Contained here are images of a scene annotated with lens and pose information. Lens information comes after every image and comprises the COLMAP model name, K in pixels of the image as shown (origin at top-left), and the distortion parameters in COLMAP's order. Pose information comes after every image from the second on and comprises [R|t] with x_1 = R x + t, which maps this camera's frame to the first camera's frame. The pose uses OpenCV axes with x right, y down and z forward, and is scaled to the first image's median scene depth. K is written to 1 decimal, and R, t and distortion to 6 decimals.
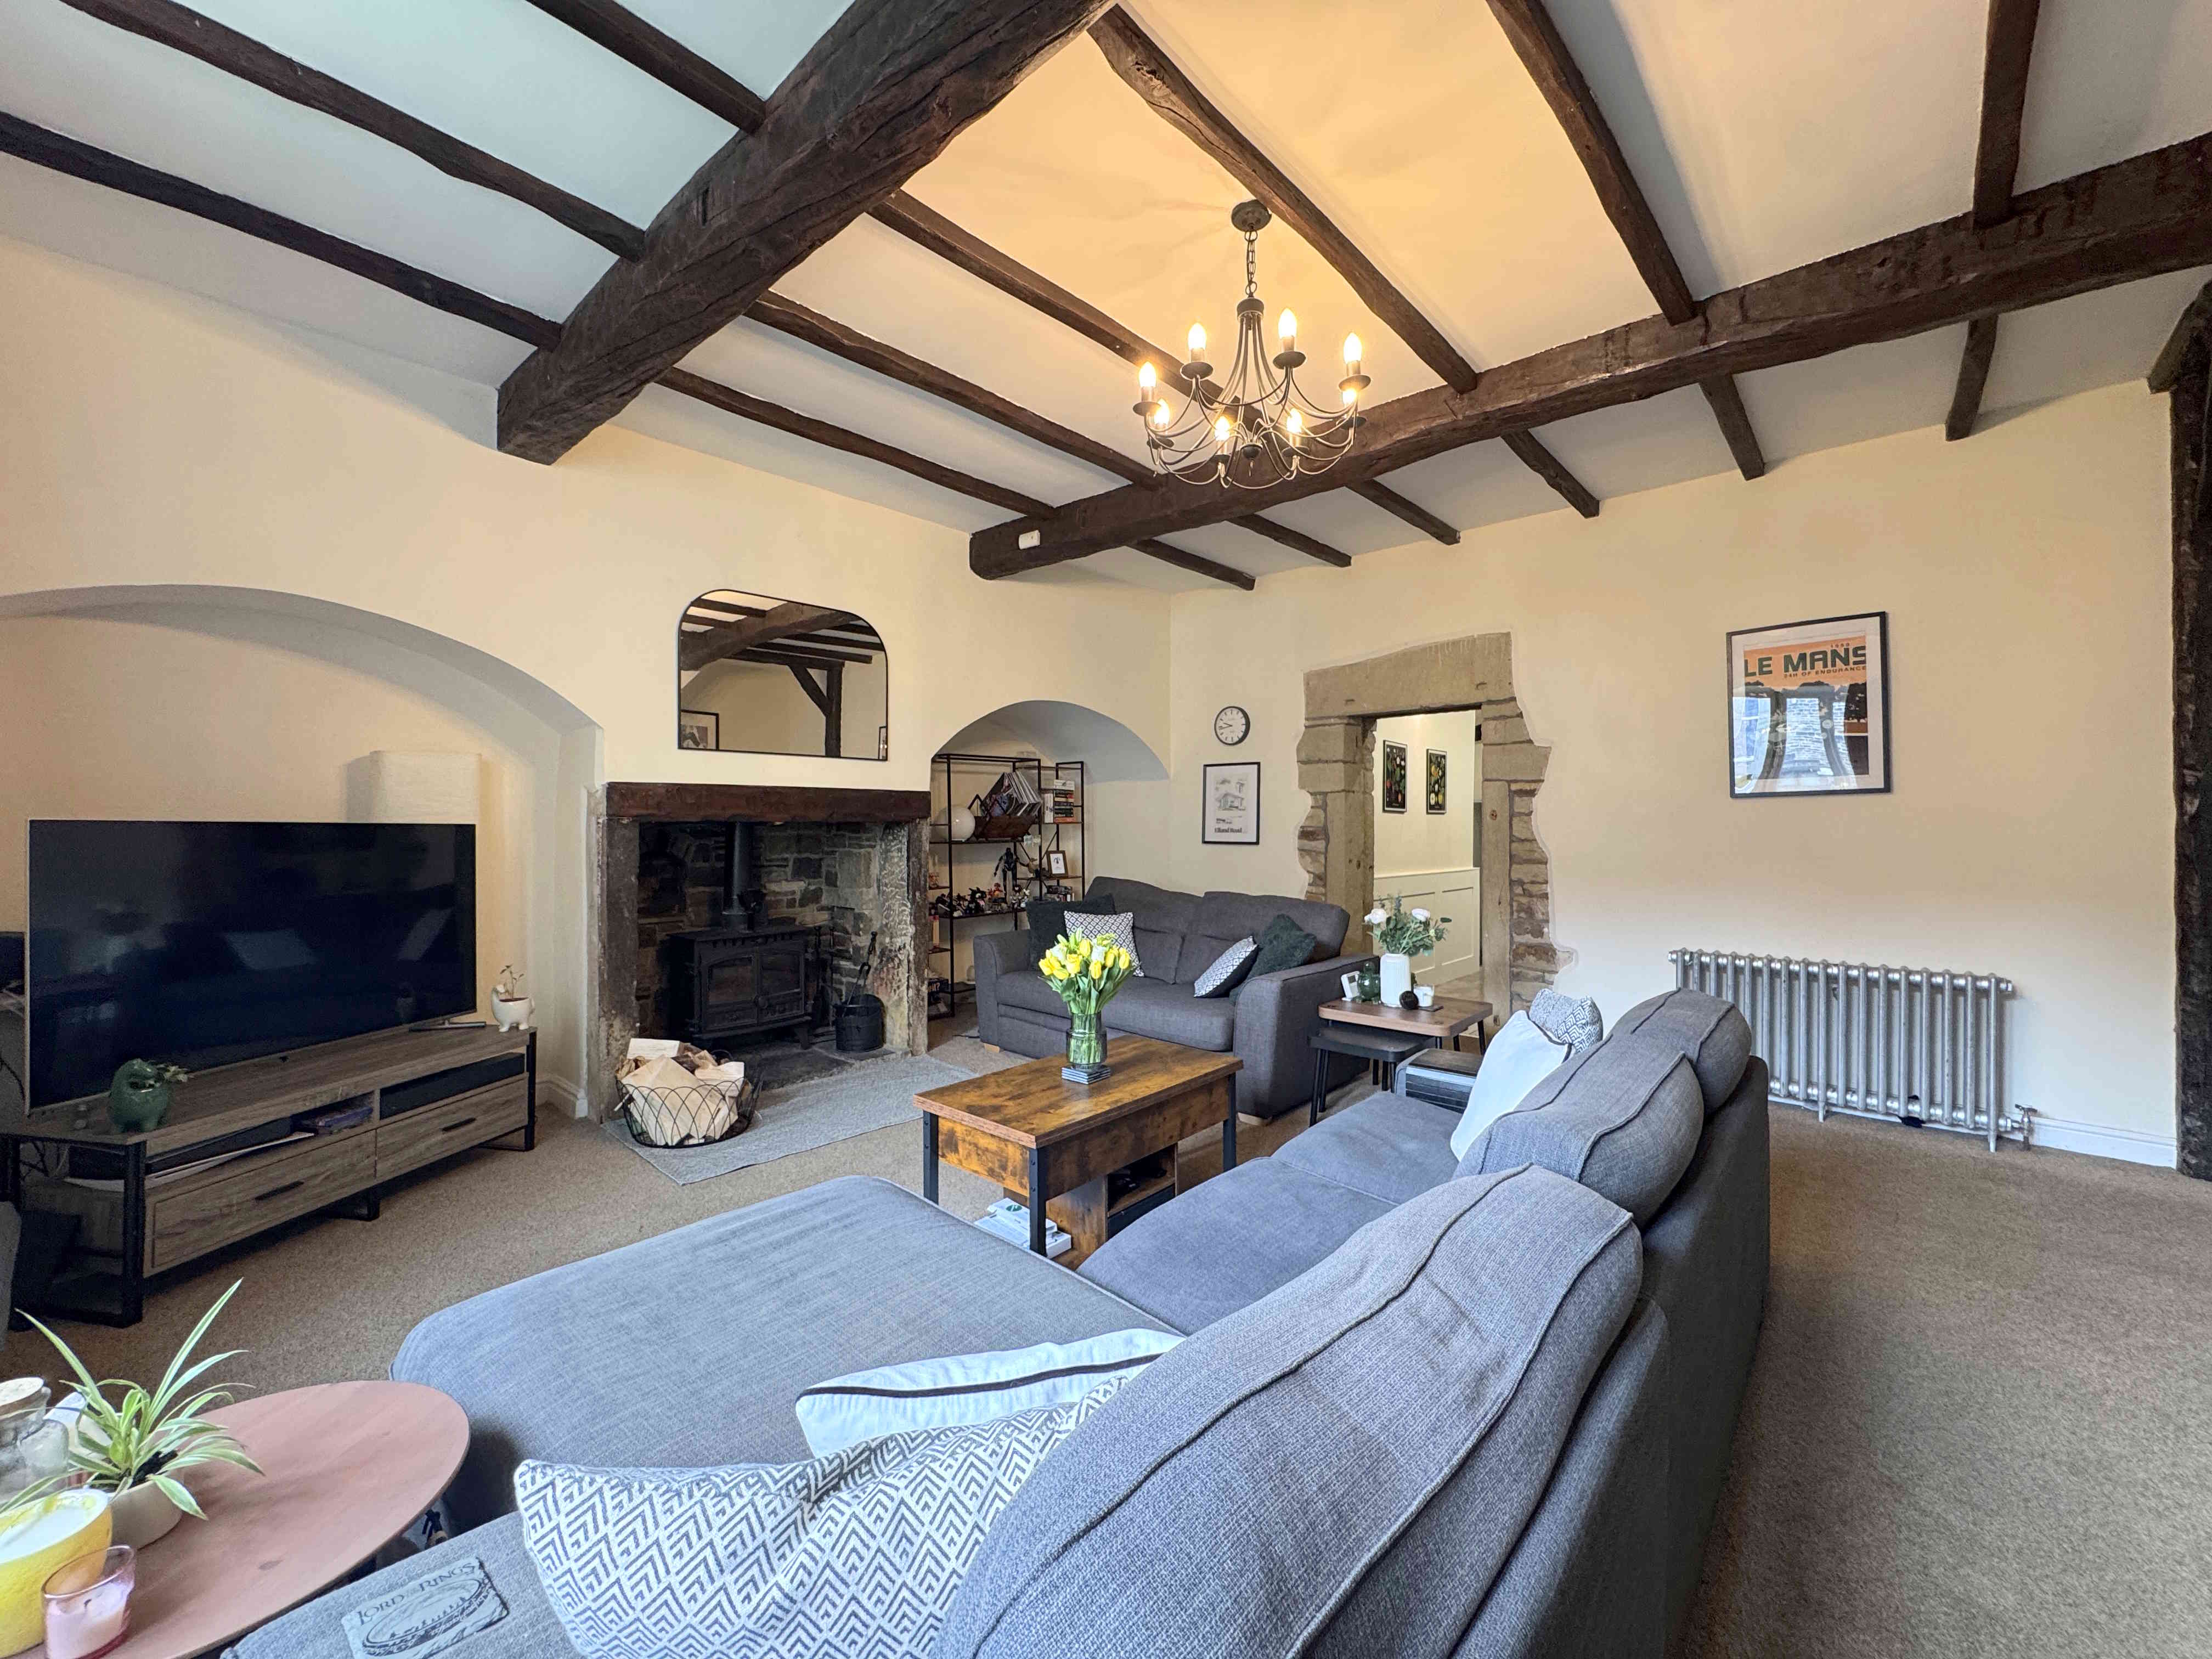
lens RADIAL K [[885.2, 0, 1096.1], [0, 885.2, 825.5], [0, 0, 1]] dist [-0.005780, -0.000741]
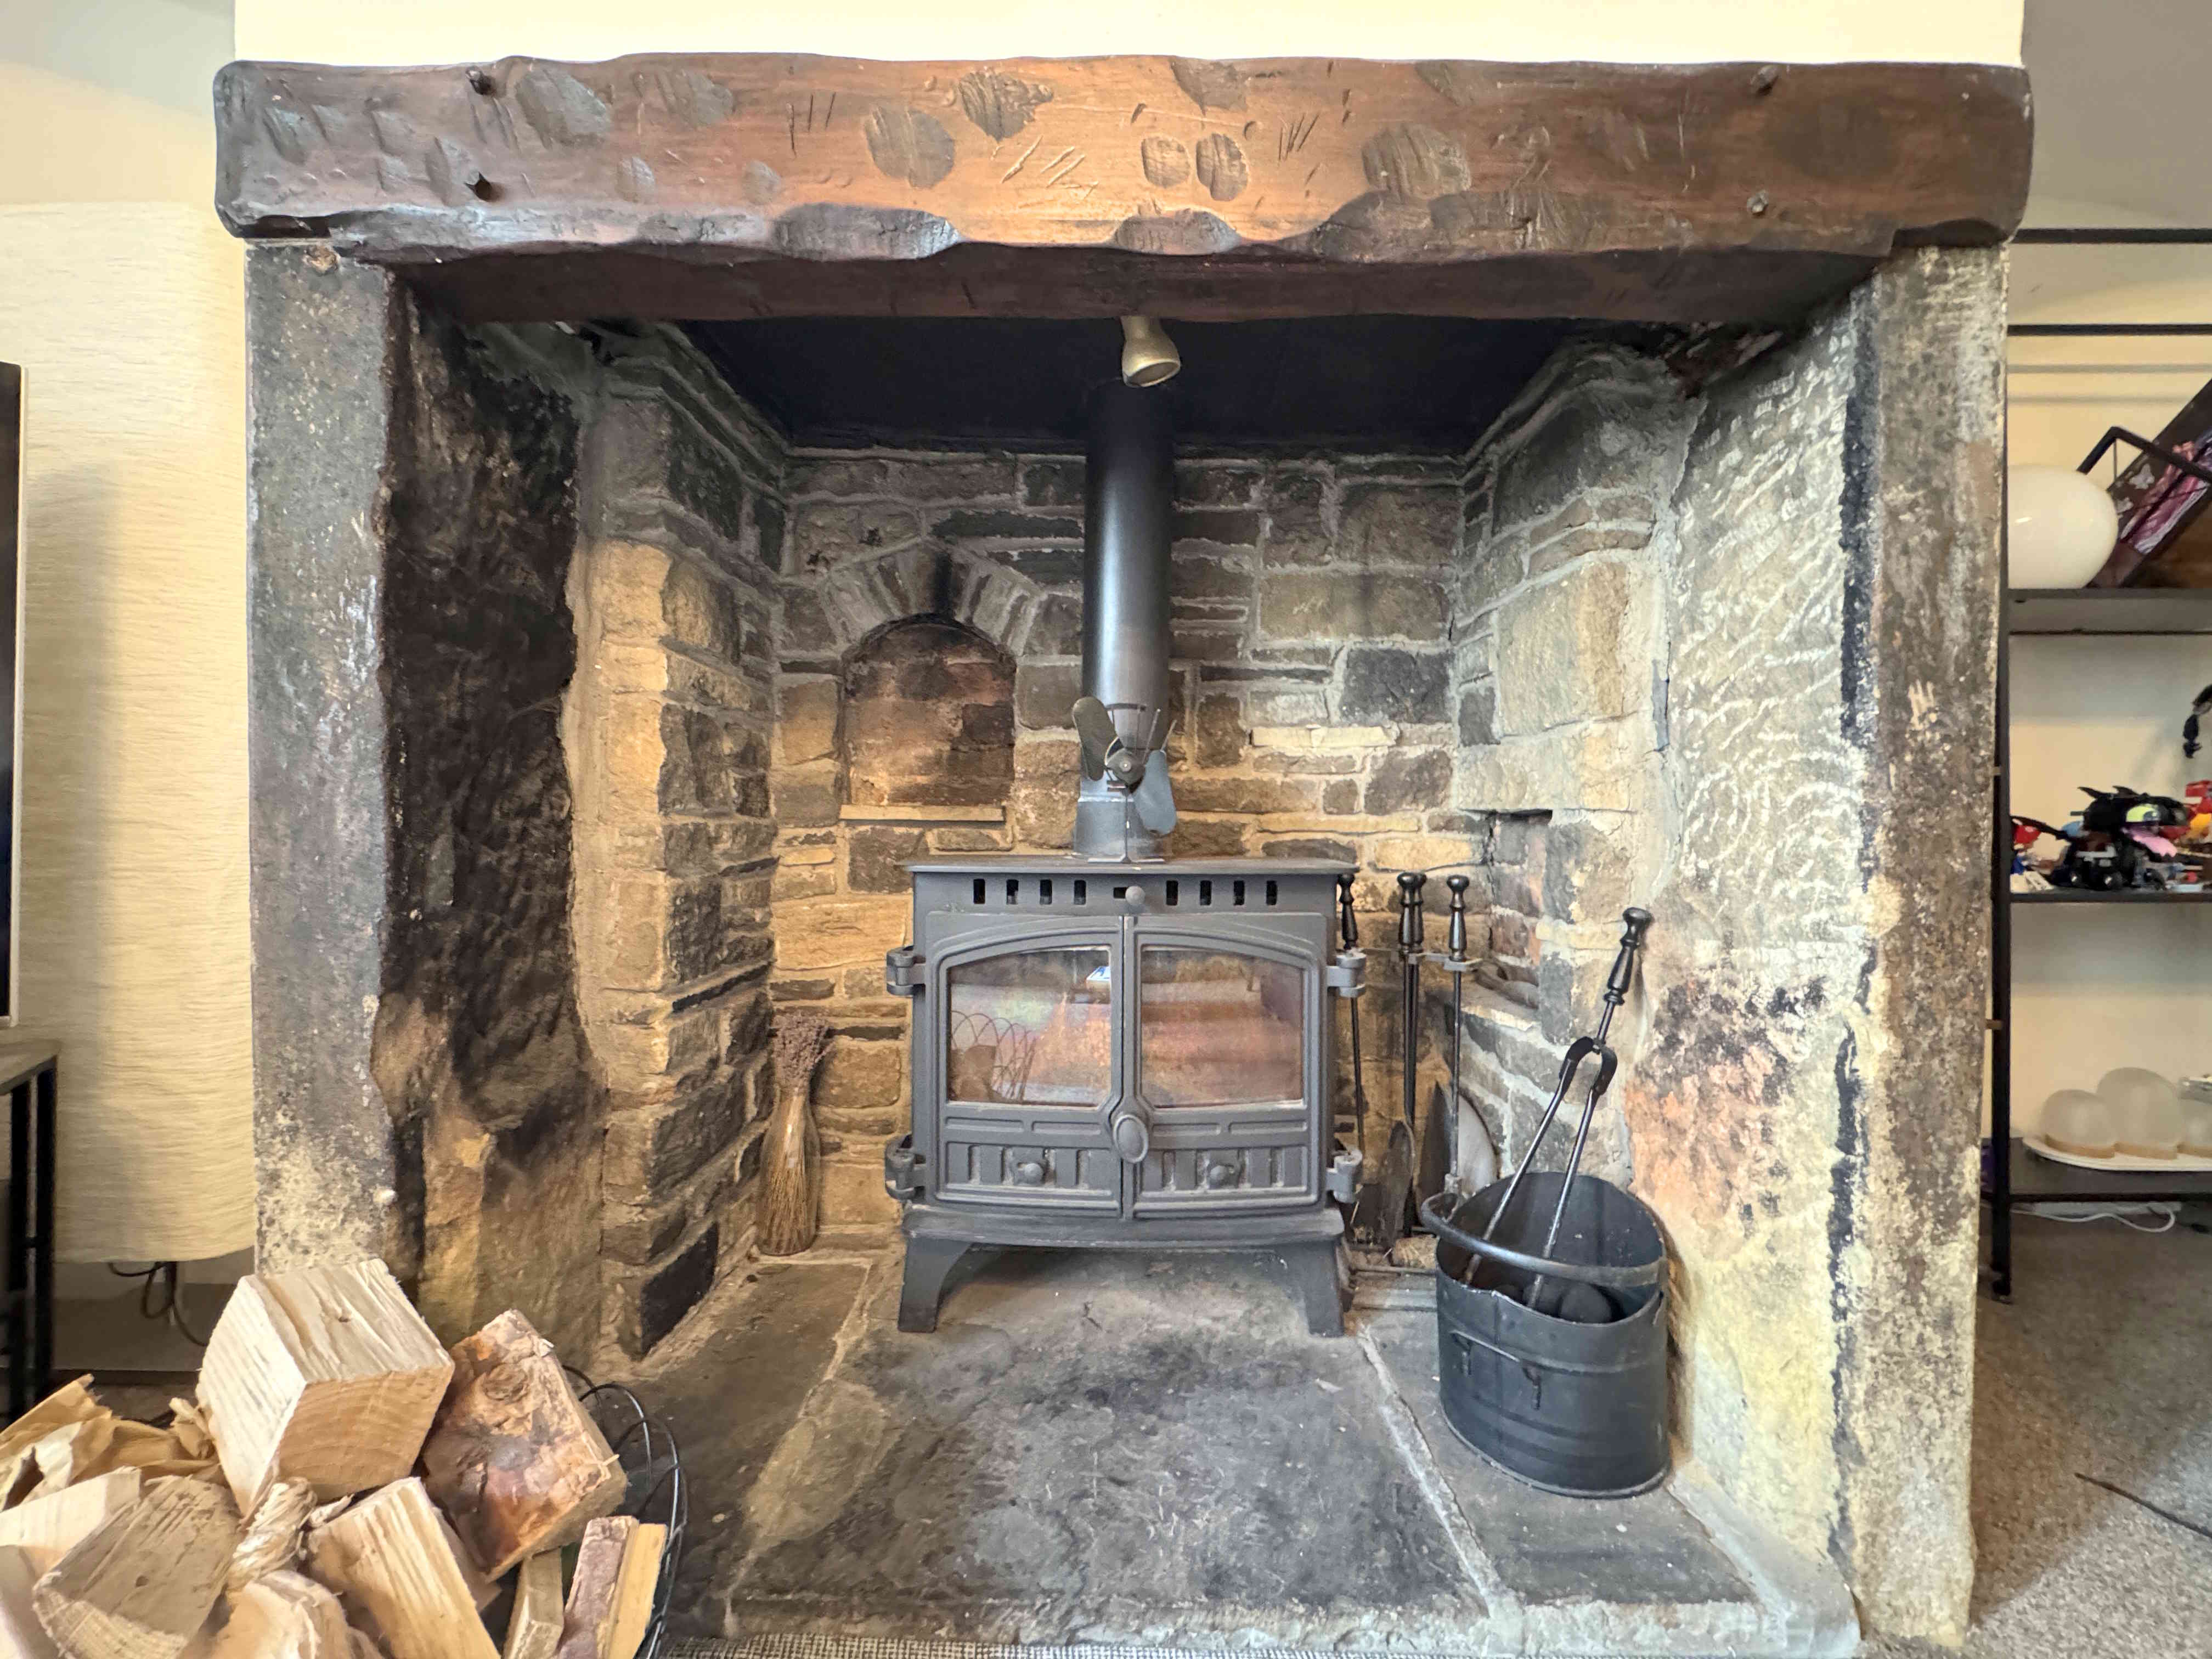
lens RADIAL K [[885.2, 0, 1102.2], [0, 885.2, 826.7], [0, 0, 1]] dist [-0.005780, -0.000741]
pose [[0.684363, 0.013361, -0.729019, -0.184423], [-0.010810, 0.999908, 0.008178, 0.101414], [0.729061, 0.002284, 0.684445, 0.763627]]
